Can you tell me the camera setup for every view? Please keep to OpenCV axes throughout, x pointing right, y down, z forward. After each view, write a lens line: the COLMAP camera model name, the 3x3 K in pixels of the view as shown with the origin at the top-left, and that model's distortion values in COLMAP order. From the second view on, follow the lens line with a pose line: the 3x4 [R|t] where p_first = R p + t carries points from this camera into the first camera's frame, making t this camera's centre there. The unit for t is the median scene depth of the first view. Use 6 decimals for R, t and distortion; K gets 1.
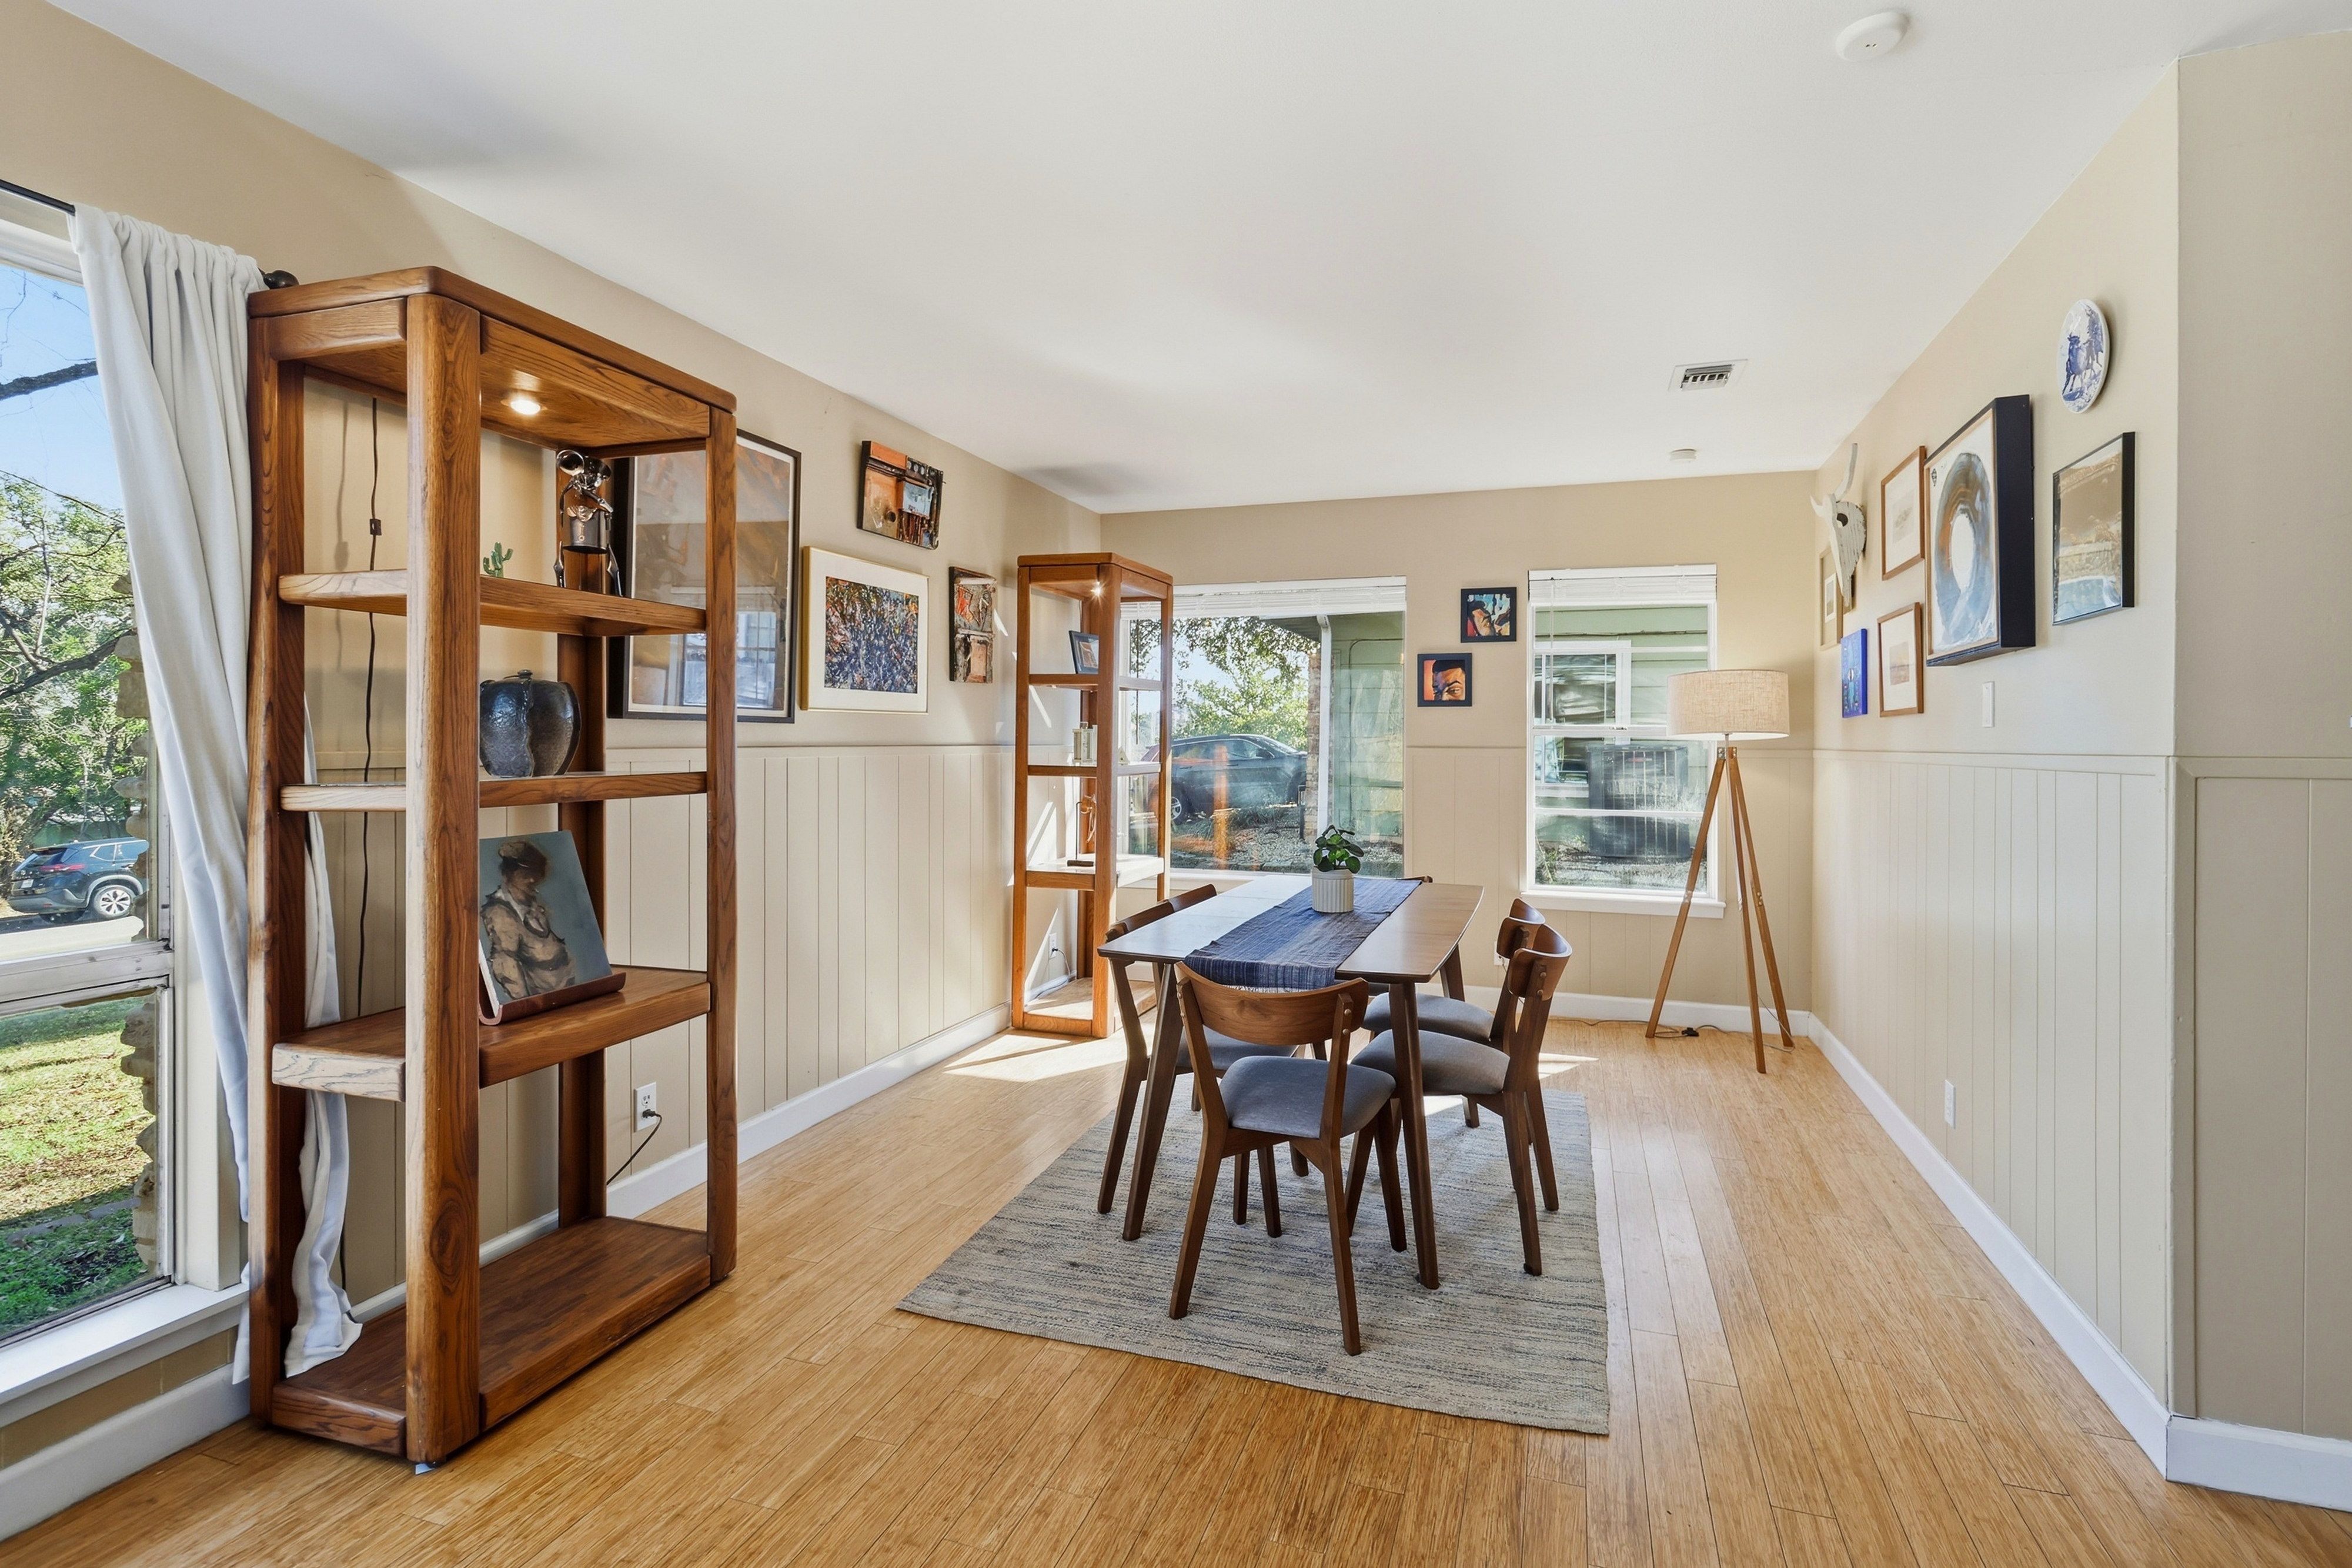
lens RADIAL K [[1113.4, 0, 1187.2], [0, 1113.4, 760.6], [0, 0, 1]] dist [-0.002065, 0.000325]
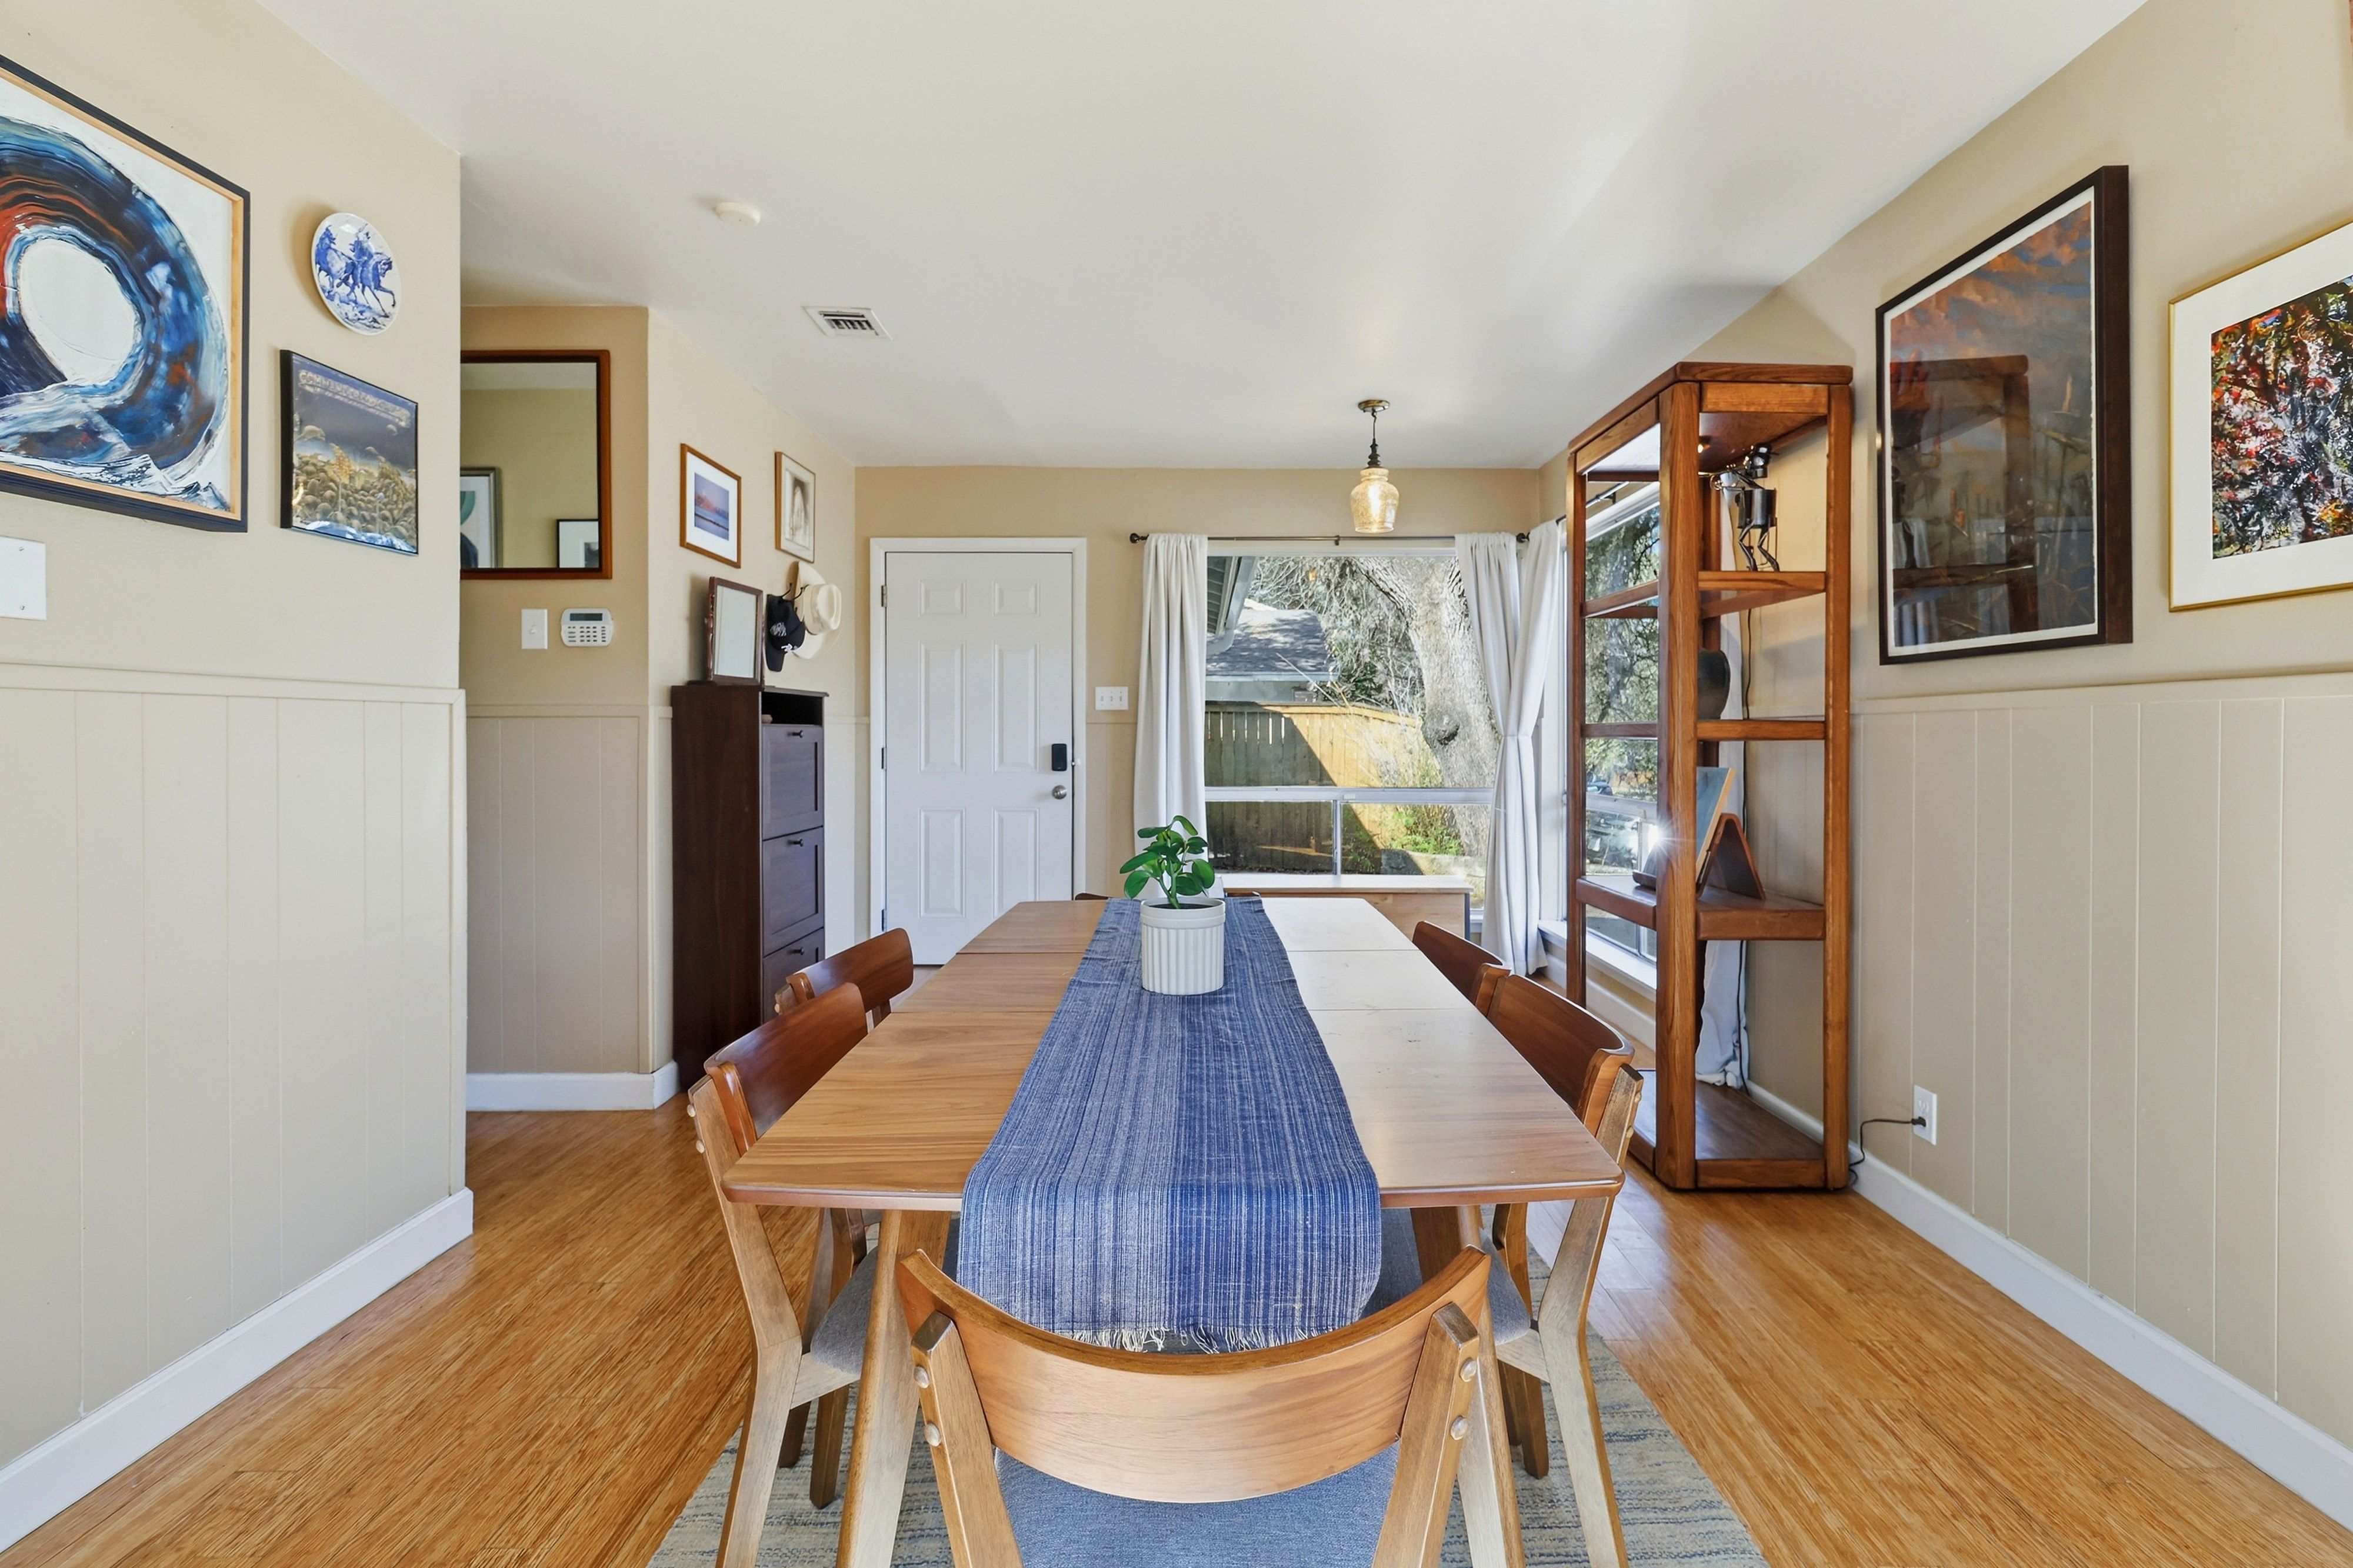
lens RADIAL K [[1113.9, 0, 1214.2], [0, 1113.9, 715.1], [0, 0, 1]] dist [-0.002065, 0.000325]
pose [[-0.939713, -0.006894, -0.341895, 0.253319], [-0.009074, 0.999947, 0.004778, 0.005490], [0.341844, 0.007593, -0.939726, 1.283243]]
